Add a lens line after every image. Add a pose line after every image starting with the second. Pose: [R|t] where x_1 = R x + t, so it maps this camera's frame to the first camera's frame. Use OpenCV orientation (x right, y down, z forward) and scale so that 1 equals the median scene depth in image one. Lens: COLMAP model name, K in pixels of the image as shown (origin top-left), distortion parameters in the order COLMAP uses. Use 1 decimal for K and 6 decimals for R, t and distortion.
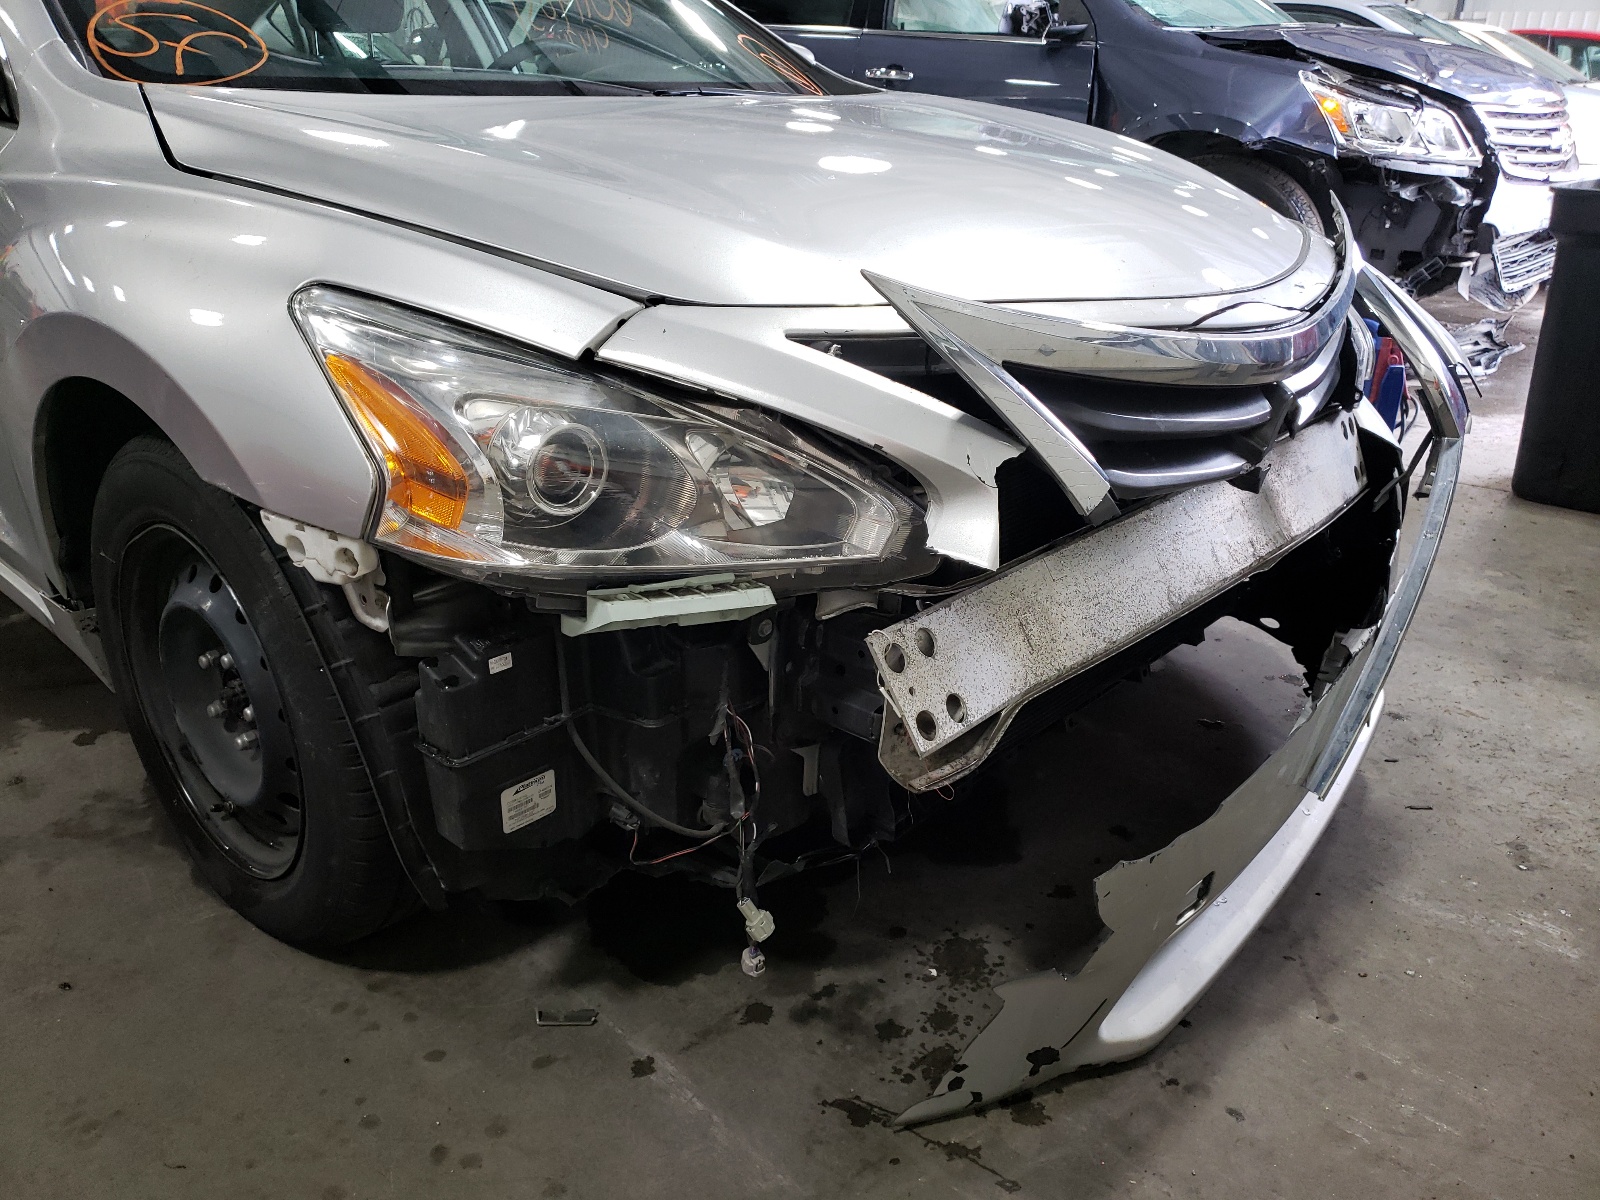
lens RADIAL K [[1309.2, 0, 800.0], [0, 1309.2, 600.0], [0, 0, 1]] dist [0.100752, -0.184280]
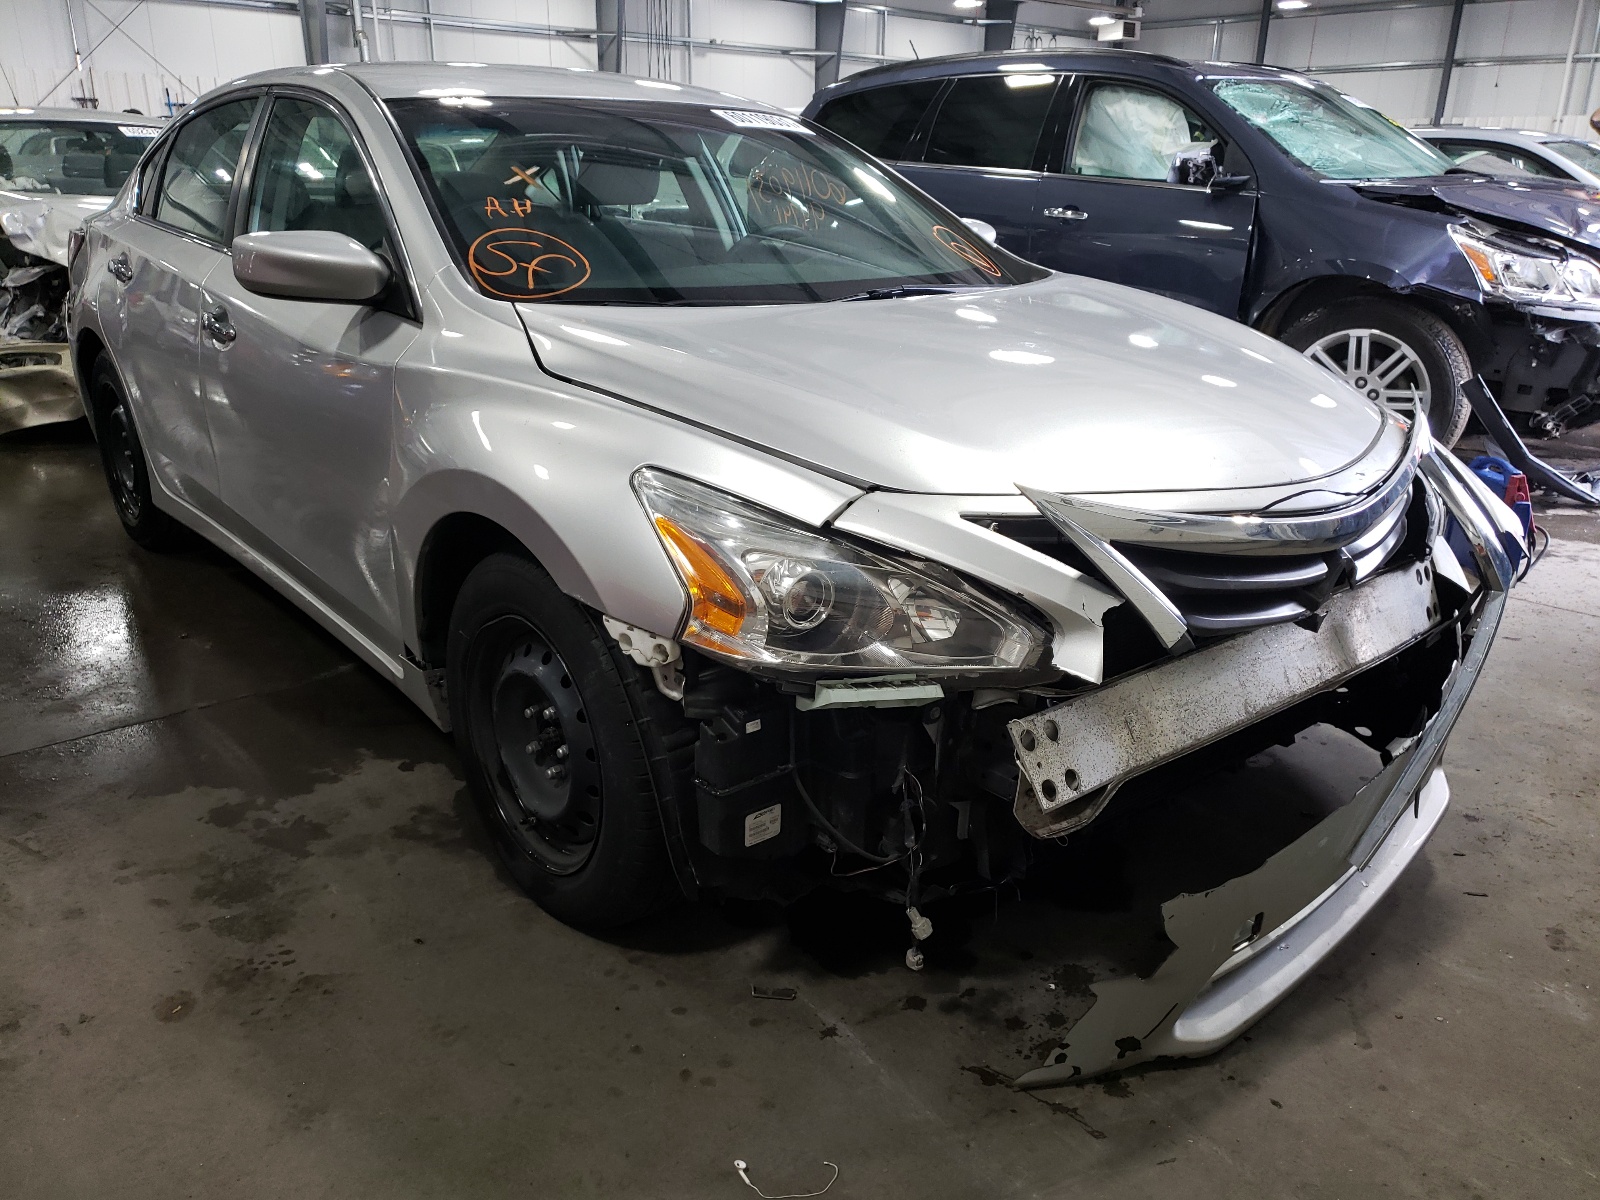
lens RADIAL K [[1309.2, 0, 800.0], [0, 1309.2, 600.0], [0, 0, 1]] dist [0.100752, -0.184280]
pose [[0.991229, 0.047472, -0.123333, -0.002596], [-0.054501, 0.997038, -0.054259, -0.013798], [0.120392, 0.060505, 0.990881, -0.379784]]
